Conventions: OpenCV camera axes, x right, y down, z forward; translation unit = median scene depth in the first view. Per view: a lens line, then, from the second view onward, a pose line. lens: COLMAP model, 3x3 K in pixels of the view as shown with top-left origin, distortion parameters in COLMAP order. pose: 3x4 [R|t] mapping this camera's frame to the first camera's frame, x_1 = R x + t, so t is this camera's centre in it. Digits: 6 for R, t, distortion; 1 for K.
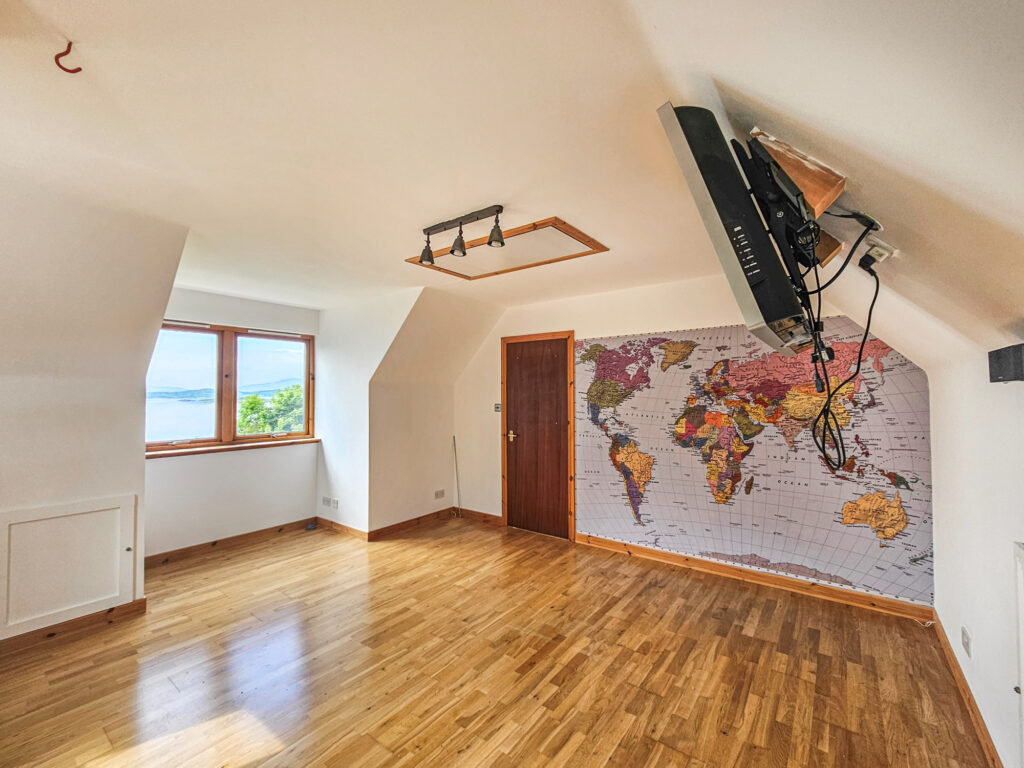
lens RADIAL K [[434.9, 0, 512.0], [0, 434.9, 384.0], [0, 0, 1]] dist [0.001319, 0.000180]
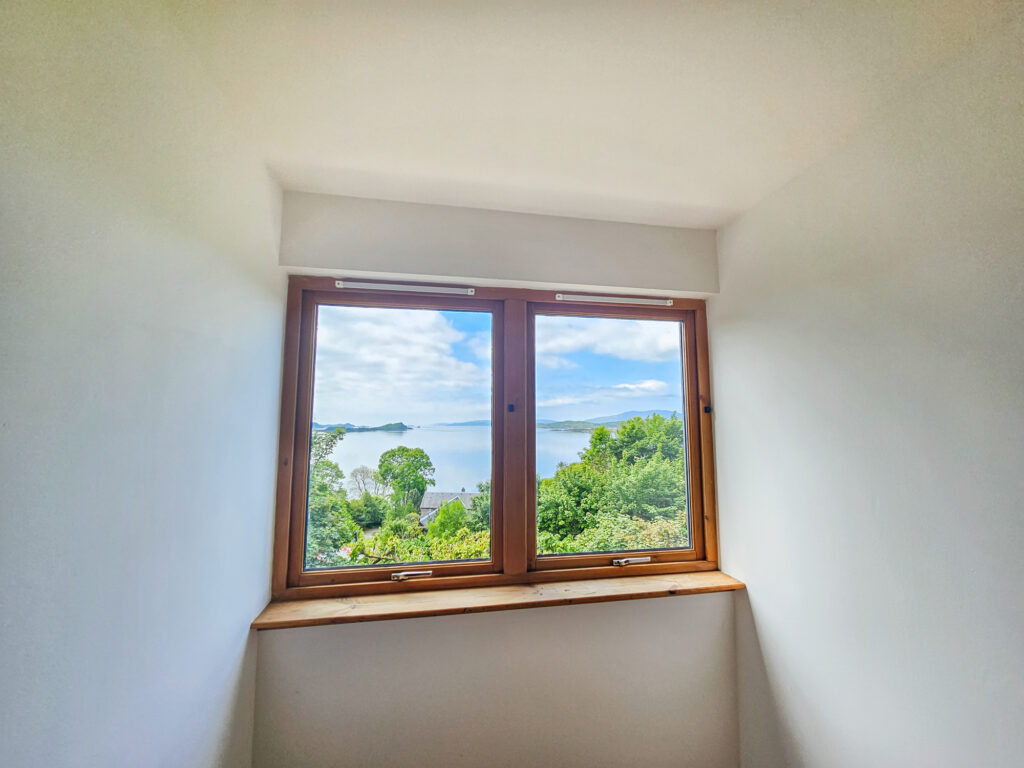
lens RADIAL K [[422.6, 0, 515.8], [0, 422.6, 379.4], [0, 0, 1]] dist [0.001233, 0.000139]
pose [[0.740764, -0.070490, -0.668057, -0.332391], [0.013587, 0.995848, -0.090010, -0.008093], [0.671628, 0.057599, 0.738646, 0.611743]]
